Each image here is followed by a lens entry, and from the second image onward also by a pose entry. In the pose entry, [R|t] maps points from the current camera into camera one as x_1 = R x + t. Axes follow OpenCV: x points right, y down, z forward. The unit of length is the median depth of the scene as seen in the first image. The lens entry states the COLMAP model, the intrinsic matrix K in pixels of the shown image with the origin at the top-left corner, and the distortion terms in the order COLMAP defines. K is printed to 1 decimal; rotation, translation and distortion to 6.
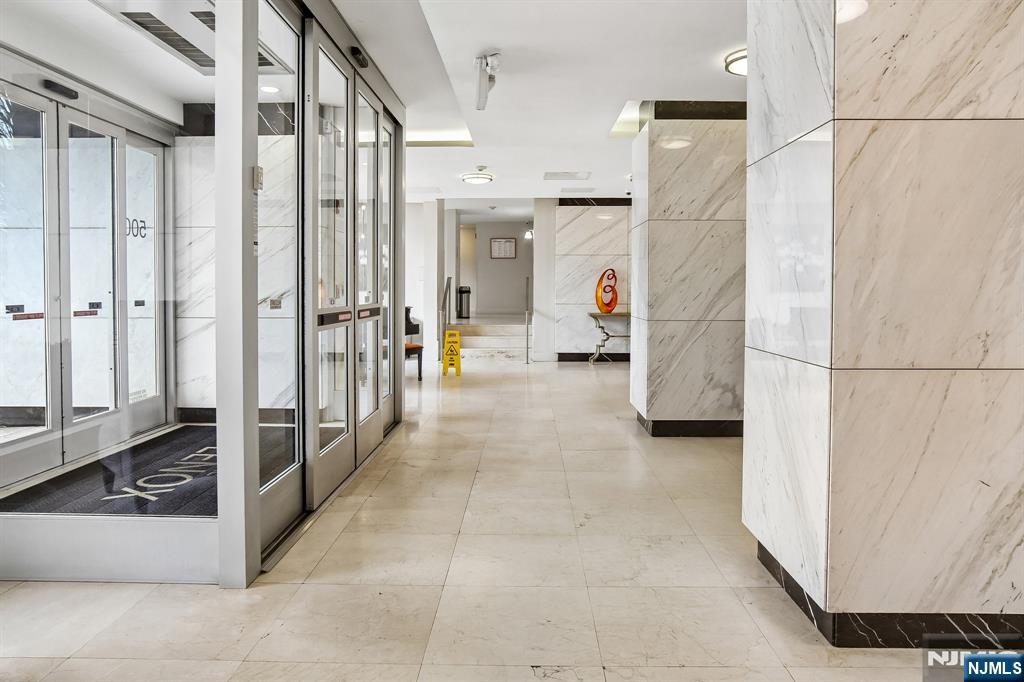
lens RADIAL K [[672.6, 0, 510.4], [0, 672.6, 332.6], [0, 0, 1]] dist [-0.036113, 0.009261]
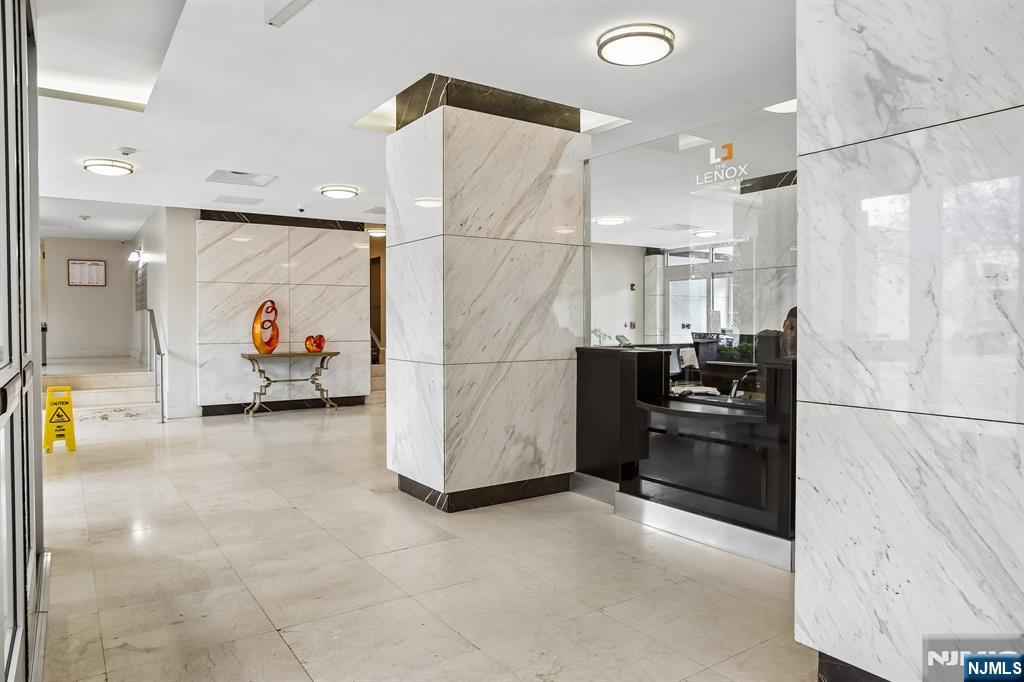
lens RADIAL K [[672.6, 0, 514.1], [0, 672.6, 347.3], [0, 0, 1]] dist [-0.036113, 0.009261]
pose [[0.816432, -0.024394, 0.576926, -0.089966], [0.041835, 0.998980, -0.016964, -0.011014], [-0.575924, 0.037986, 0.816620, 0.166346]]
